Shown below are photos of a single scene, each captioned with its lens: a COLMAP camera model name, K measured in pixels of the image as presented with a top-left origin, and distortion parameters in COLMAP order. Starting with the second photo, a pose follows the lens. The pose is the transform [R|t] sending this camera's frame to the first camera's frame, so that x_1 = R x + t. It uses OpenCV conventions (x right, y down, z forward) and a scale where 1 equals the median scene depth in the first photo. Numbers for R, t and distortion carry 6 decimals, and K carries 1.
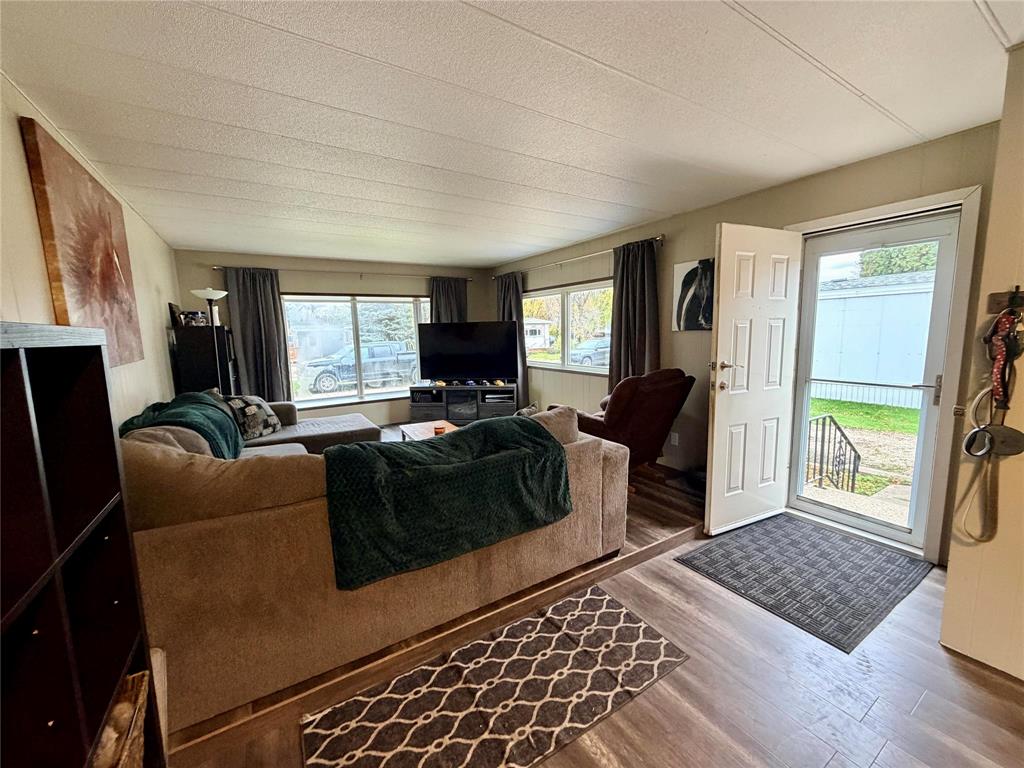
lens RADIAL K [[408.4, 0, 512.3], [0, 408.4, 380.8], [0, 0, 1]] dist [0.005251, -0.000835]
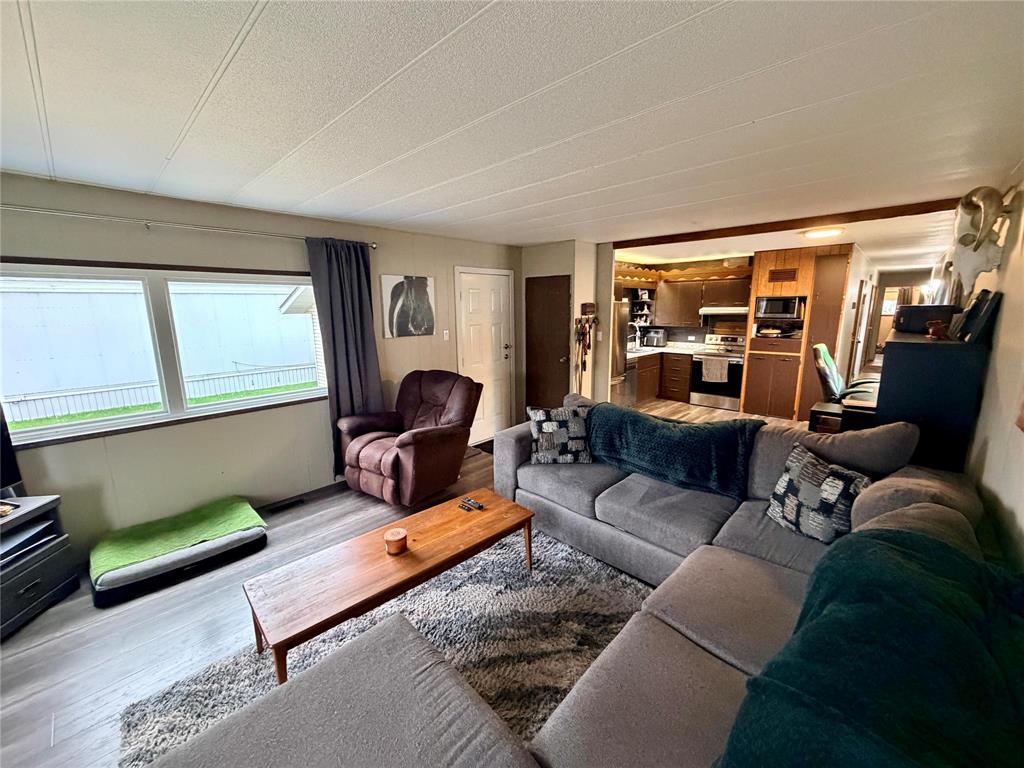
lens RADIAL K [[408.4, 0, 508.9], [0, 408.4, 384.8], [0, 0, 1]] dist [0.005251, -0.000835]
pose [[-0.250854, -0.161357, 0.954482, -0.760719], [0.132008, 0.971097, 0.198860, -0.185318], [-0.958982, 0.175884, -0.222303, 1.020506]]
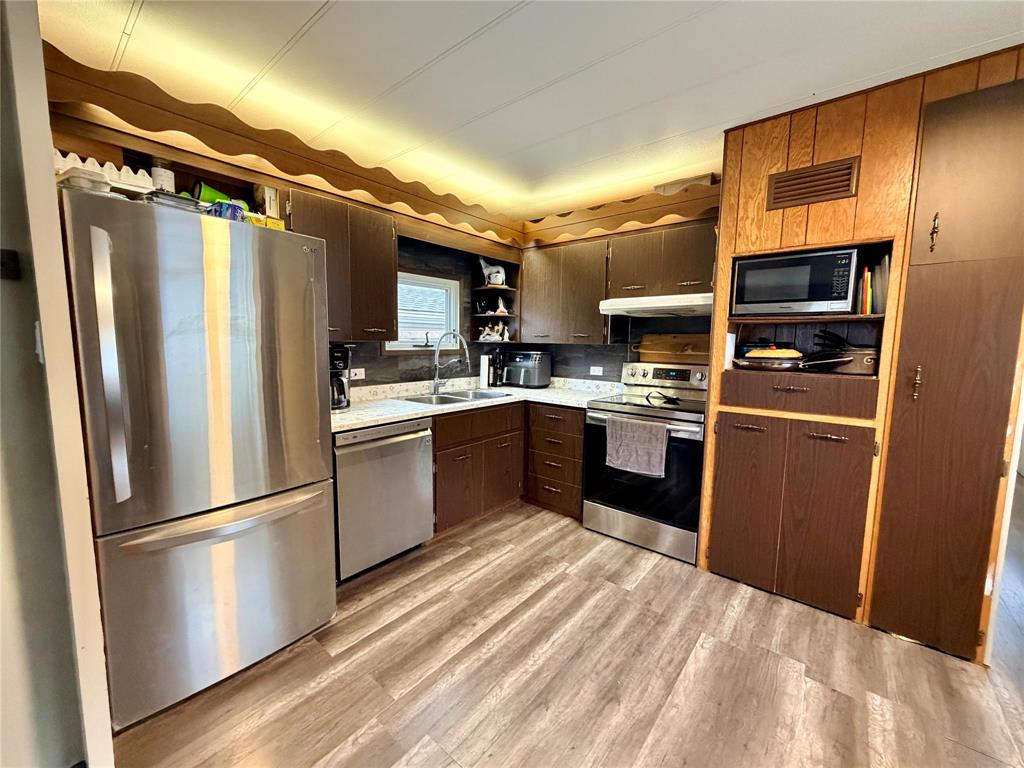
lens RADIAL K [[408.4, 0, 511.0], [0, 408.4, 385.1], [0, 0, 1]] dist [0.005251, -0.000835]
pose [[-0.315779, -0.087811, 0.944761, 0.181994], [0.106600, 0.986121, 0.127286, 0.010972], [-0.942826, 0.140905, -0.302036, 0.108978]]
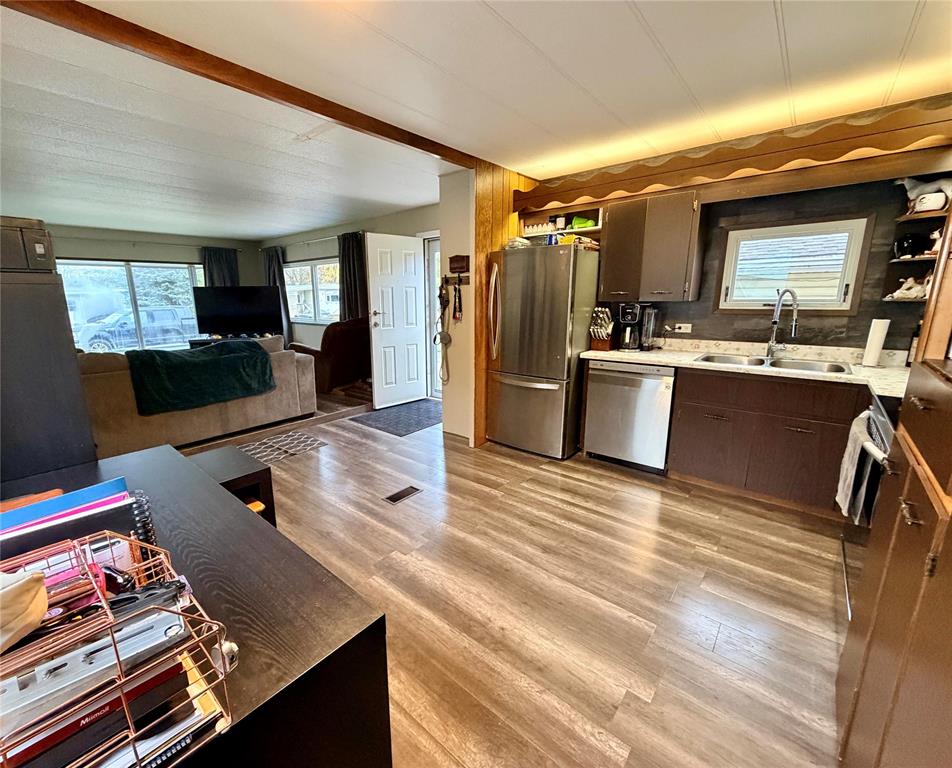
lens RADIAL K [[407.1, 0, 437.0], [0, 407.1, 383.5], [0, 0, 1]] dist [0.000734, 0.000217]
pose [[0.962616, -0.046243, 0.266895, 0.211562], [0.023232, 0.995784, 0.088741, 0.087824], [-0.269873, -0.079223, 0.959631, -0.601463]]
